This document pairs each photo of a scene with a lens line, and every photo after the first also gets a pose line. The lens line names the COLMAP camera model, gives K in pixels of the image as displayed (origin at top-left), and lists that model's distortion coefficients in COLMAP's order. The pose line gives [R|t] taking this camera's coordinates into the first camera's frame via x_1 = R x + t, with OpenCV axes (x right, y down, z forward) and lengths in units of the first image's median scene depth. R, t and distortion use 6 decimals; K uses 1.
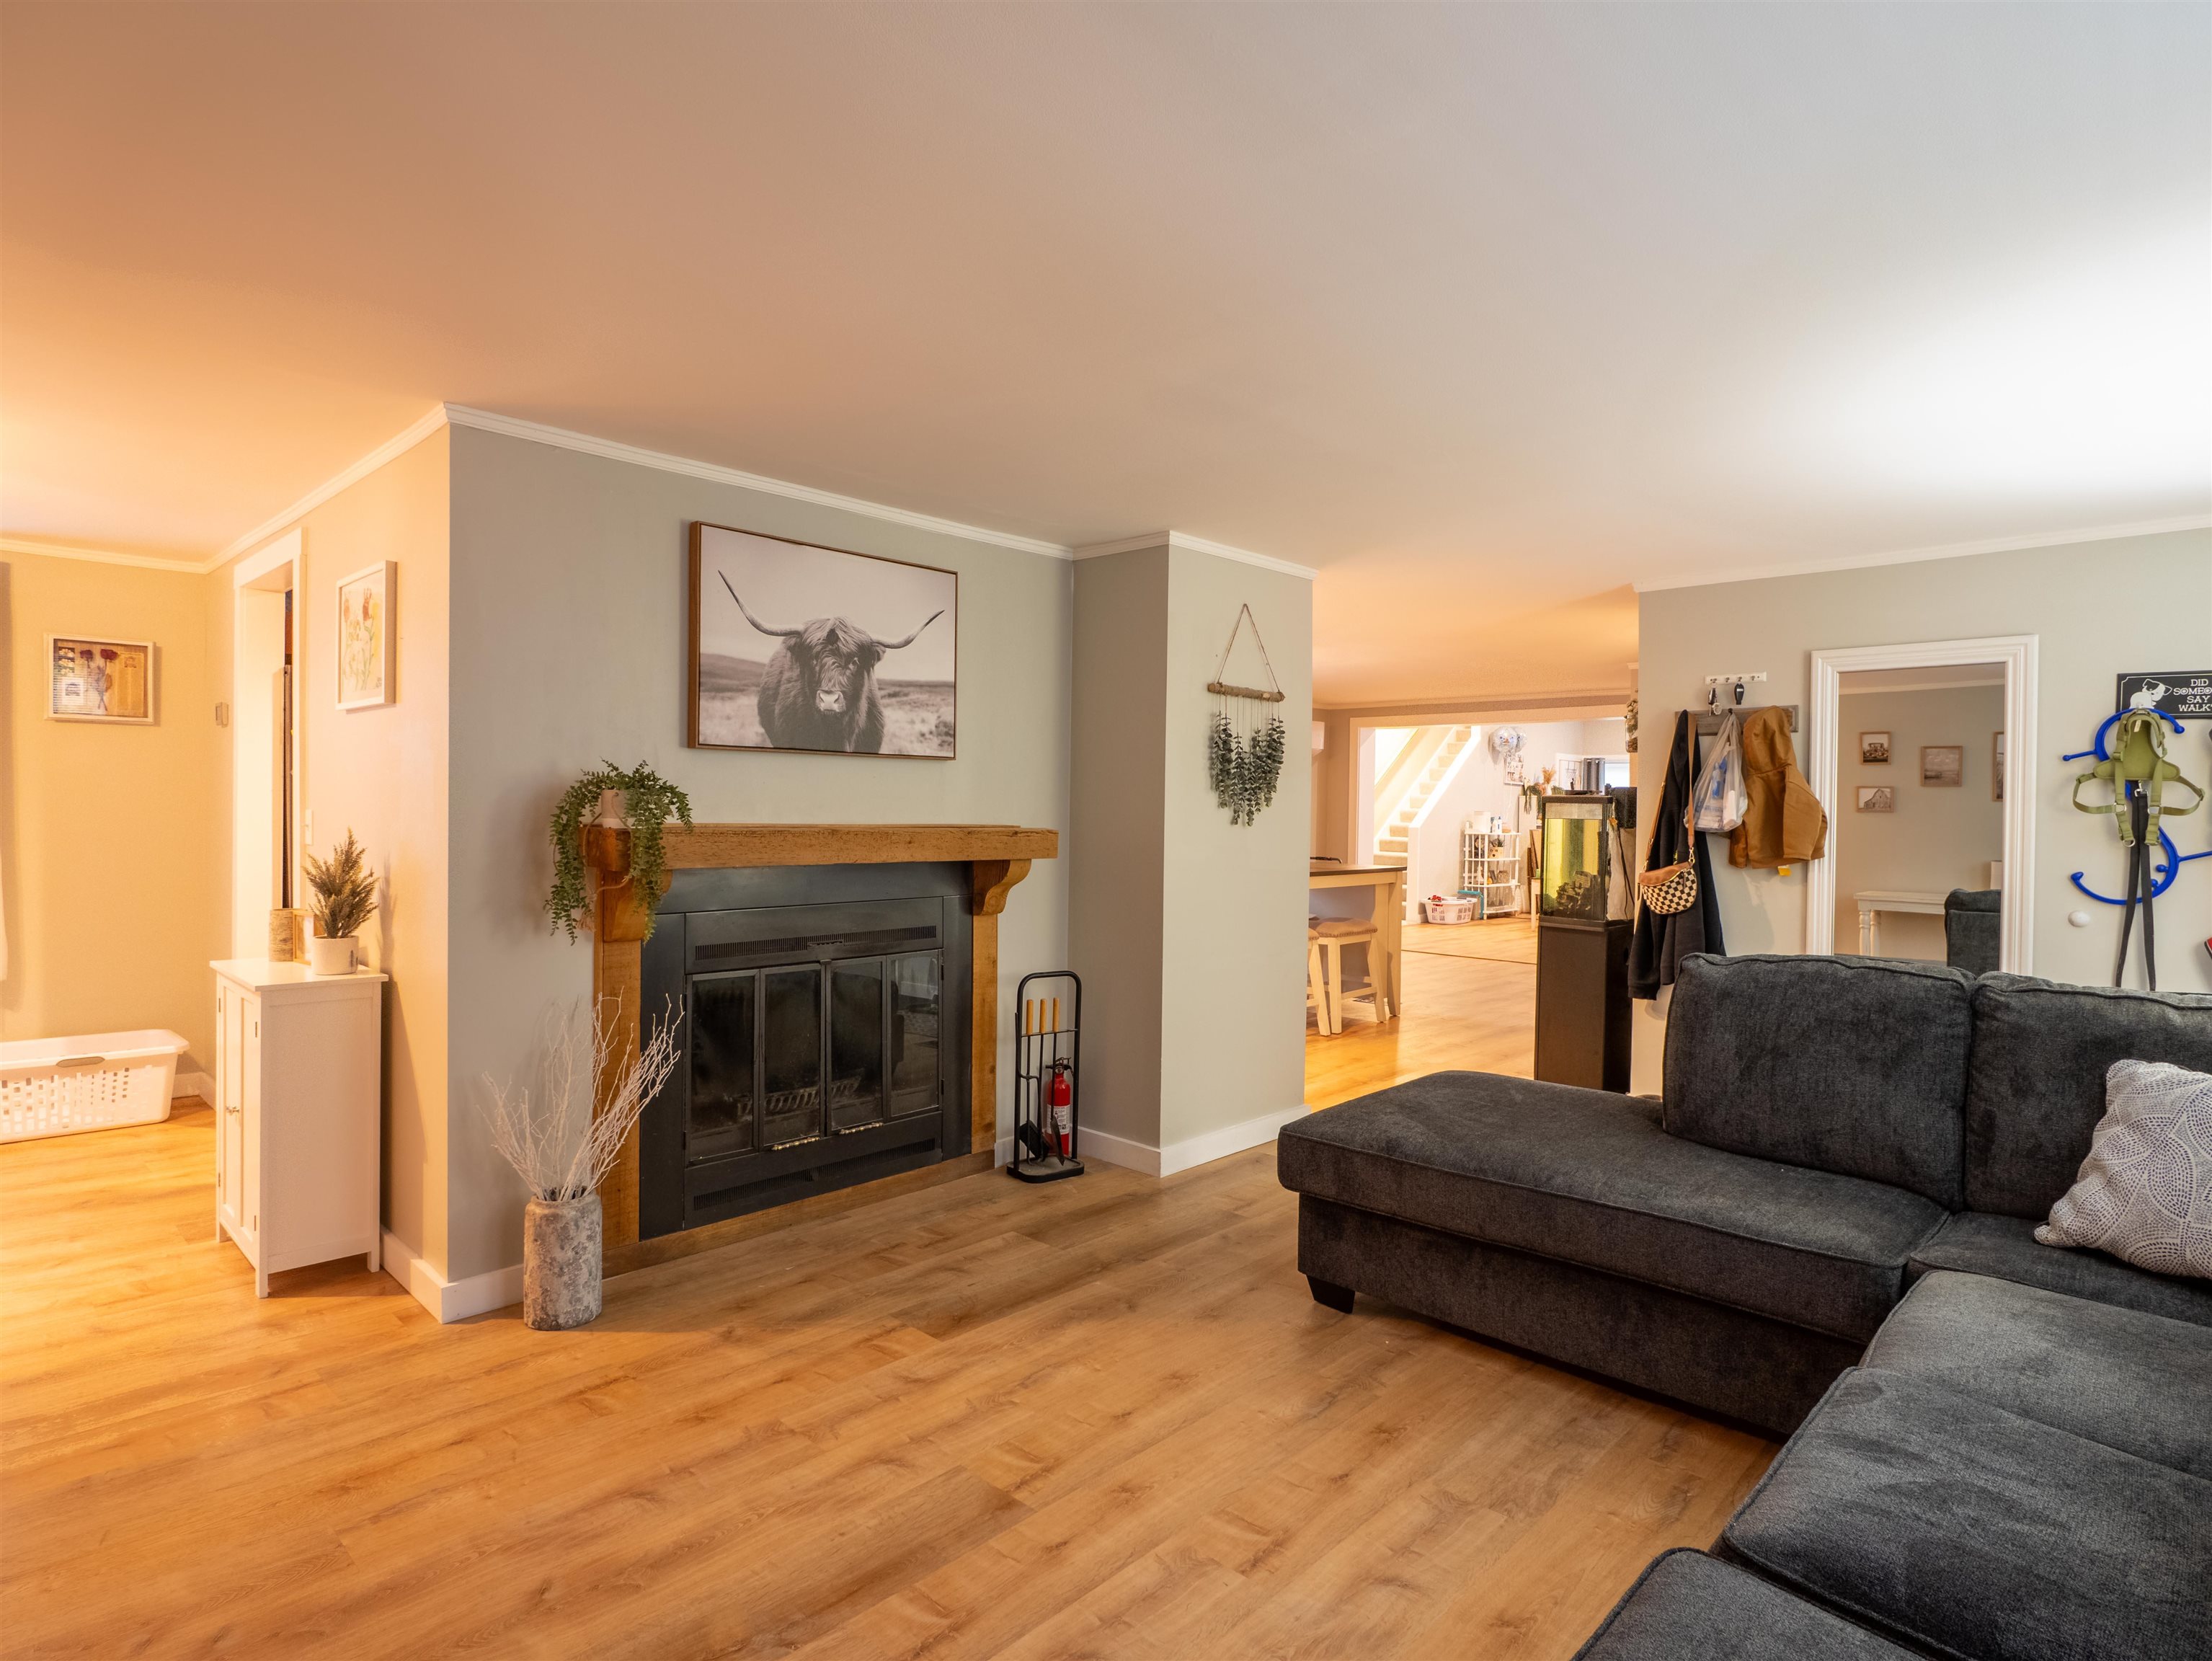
lens RADIAL K [[1195.6, 0, 1118.3], [0, 1195.6, 821.3], [0, 0, 1]] dist [-0.019047, 0.005427]
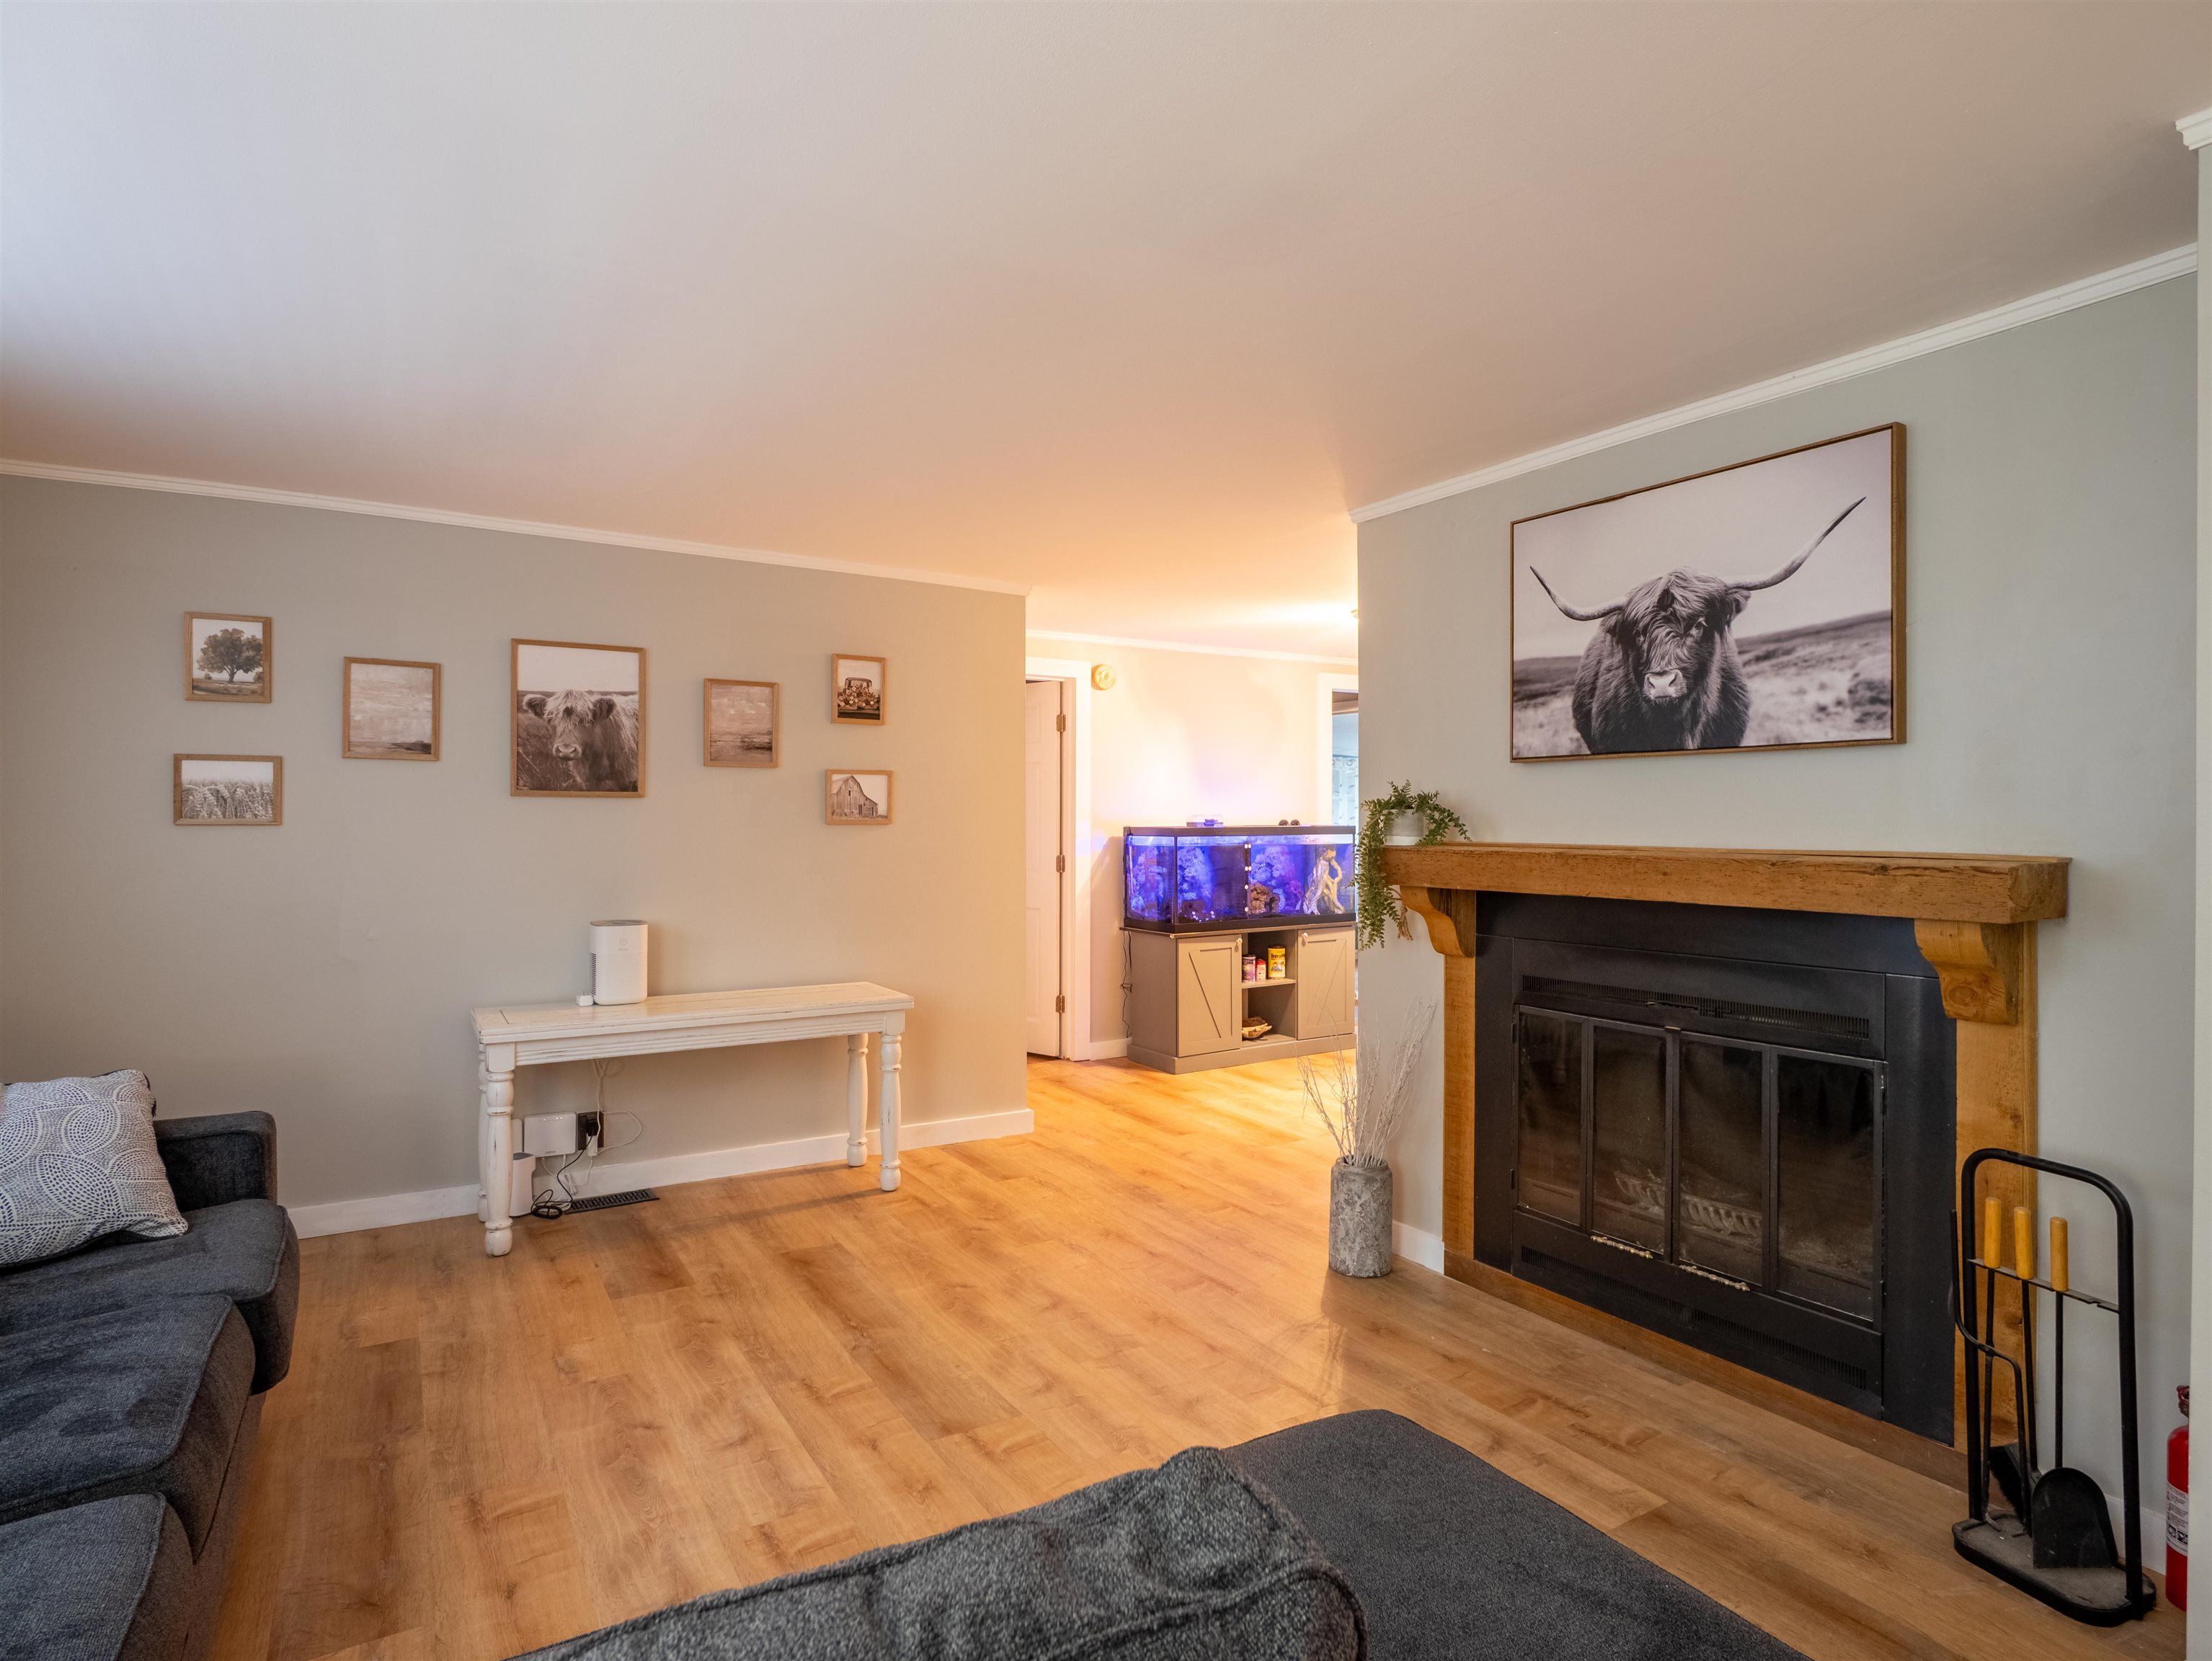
lens RADIAL K [[1195.6, 0, 1104.3], [0, 1195.6, 820.6], [0, 0, 1]] dist [-0.019047, 0.005427]
pose [[-0.273054, -0.015019, -0.961881, 0.581260], [-0.015846, 0.999813, -0.011113, -0.000280], [0.961868, 0.012208, -0.273241, 0.864900]]
